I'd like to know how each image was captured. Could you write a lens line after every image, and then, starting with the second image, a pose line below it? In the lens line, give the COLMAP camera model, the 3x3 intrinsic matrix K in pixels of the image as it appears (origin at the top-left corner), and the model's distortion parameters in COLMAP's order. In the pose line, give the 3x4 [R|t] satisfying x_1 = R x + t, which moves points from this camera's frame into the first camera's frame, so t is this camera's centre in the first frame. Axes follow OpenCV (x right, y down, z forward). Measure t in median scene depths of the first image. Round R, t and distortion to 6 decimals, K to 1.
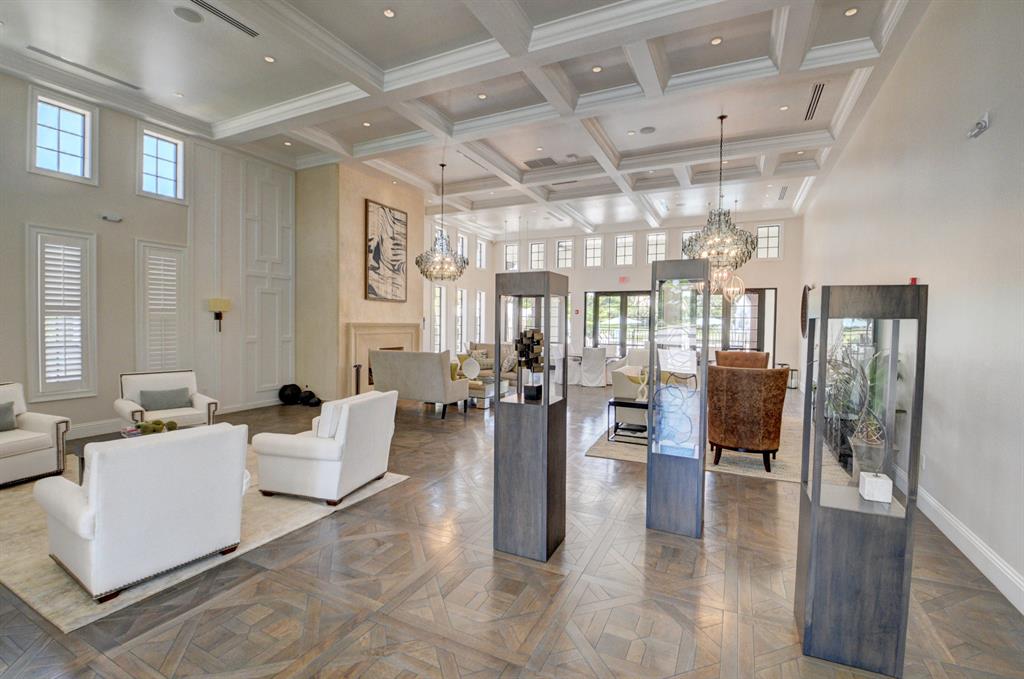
lens RADIAL K [[443.3, 0, 516.0], [0, 443.3, 341.9], [0, 0, 1]] dist [0.001733, -0.016240]
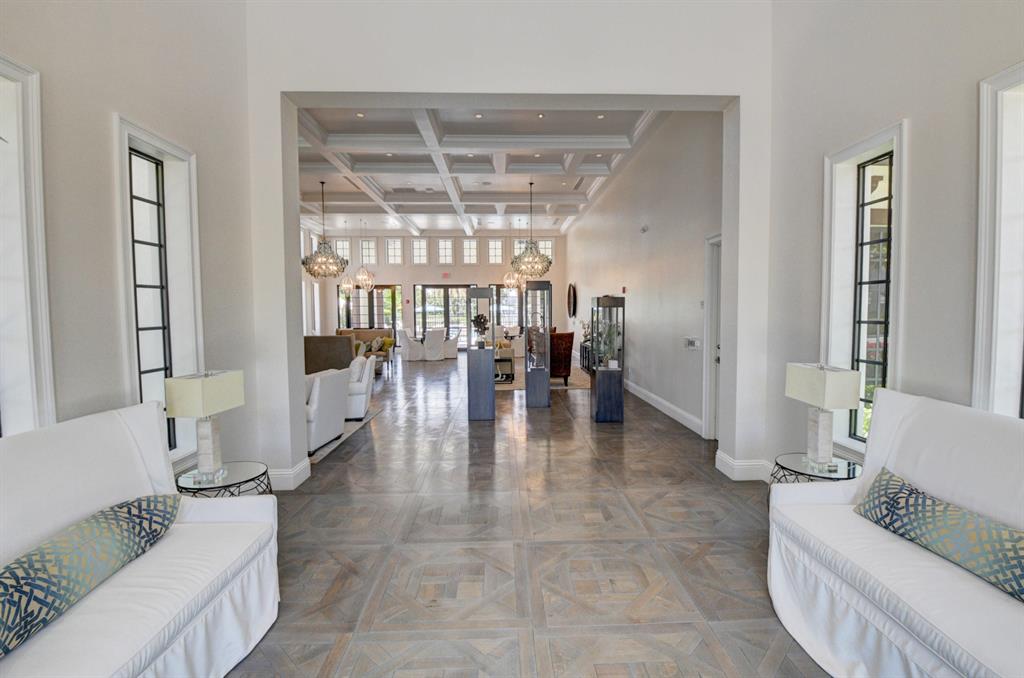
lens RADIAL K [[443.3, 0, 516.0], [0, 443.3, 341.4], [0, 0, 1]] dist [0.001733, -0.016240]
pose [[0.885054, -0.048823, 0.462921, -0.255421], [0.036041, 0.998686, 0.036421, 0.010002], [-0.464091, -0.015550, 0.885651, -0.301007]]
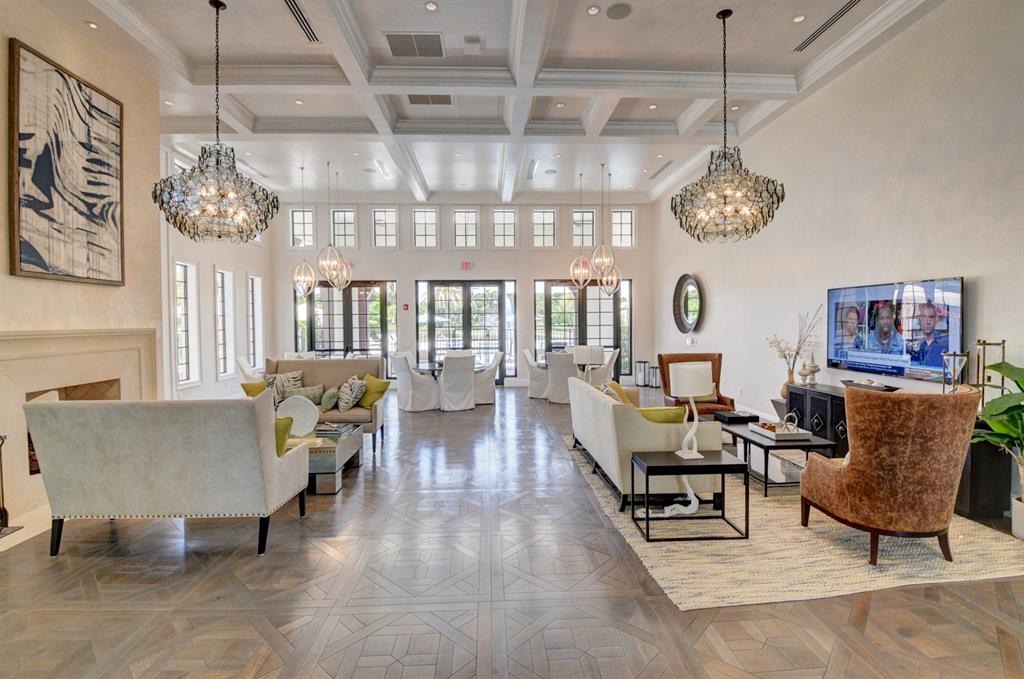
lens RADIAL K [[459.2, 0, 512.0], [0, 459.2, 339.5], [0, 0, 1]] dist [-0.002519, -0.014343]
pose [[0.879851, -0.037054, 0.473804, -0.116660], [0.038705, 0.999231, 0.006268, -0.016954], [-0.473672, 0.012823, 0.880608, 0.374361]]
